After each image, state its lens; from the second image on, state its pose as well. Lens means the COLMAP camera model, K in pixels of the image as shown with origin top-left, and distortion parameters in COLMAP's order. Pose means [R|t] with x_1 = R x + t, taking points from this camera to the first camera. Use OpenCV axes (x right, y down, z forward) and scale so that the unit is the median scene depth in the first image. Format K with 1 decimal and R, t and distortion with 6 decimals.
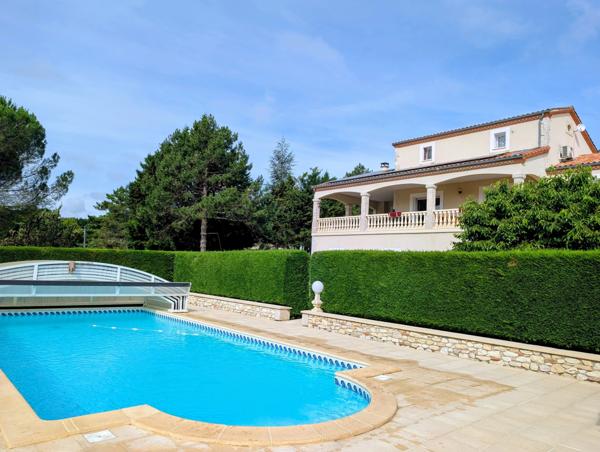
lens RADIAL K [[430.9, 0, 300.0], [0, 430.9, 226.0], [0, 0, 1]] dist [0.019895, -0.005853]
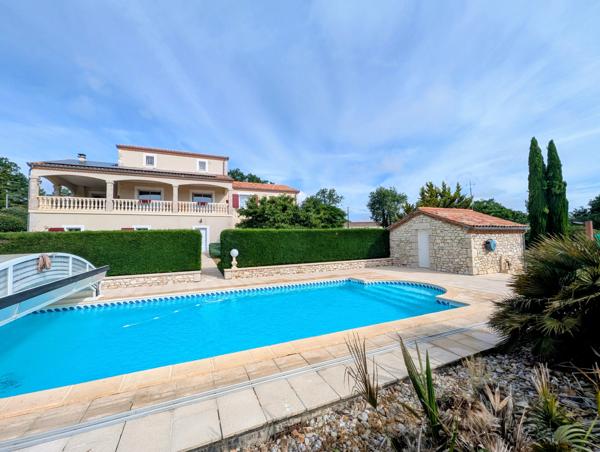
lens RADIAL K [[249.6, 0, 300.0], [0, 249.6, 226.0], [0, 0, 1]] dist [0.000336, -0.000299]
pose [[0.312445, -0.008978, 0.949894, -0.746954], [-0.057215, 0.997962, 0.028252, 0.002963], [-0.948211, -0.063175, 0.311294, 0.489514]]
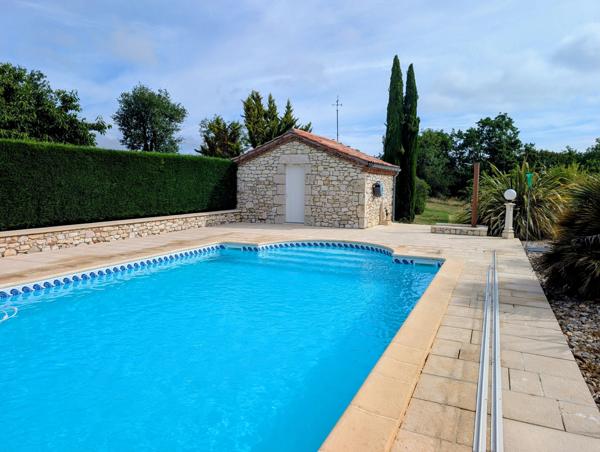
lens RADIAL K [[430.9, 0, 300.0], [0, 430.9, 226.0], [0, 0, 1]] dist [0.019895, -0.005853]
pose [[-0.403255, -0.145542, 0.903439, -0.680992], [-0.123242, 0.986914, 0.103980, 0.059075], [-0.906751, -0.069412, -0.415915, 0.785624]]
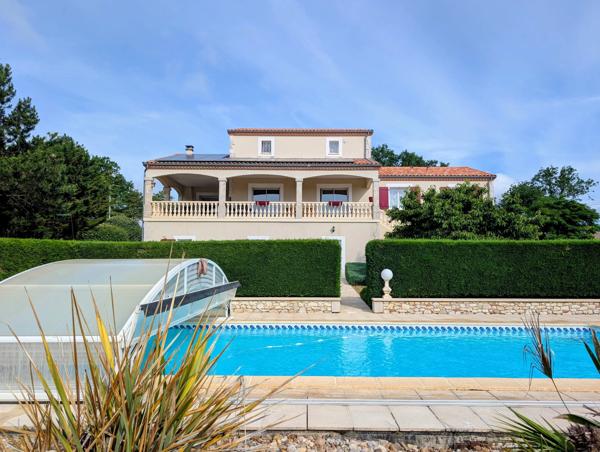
lens RADIAL K [[430.9, 0, 300.0], [0, 430.9, 226.0], [0, 0, 1]] dist [0.019895, -0.005853]
pose [[0.682924, 0.016878, 0.730294, -0.876925], [-0.041736, 0.999002, 0.015940, 0.013337], [-0.729296, -0.041365, 0.682947, 0.432595]]
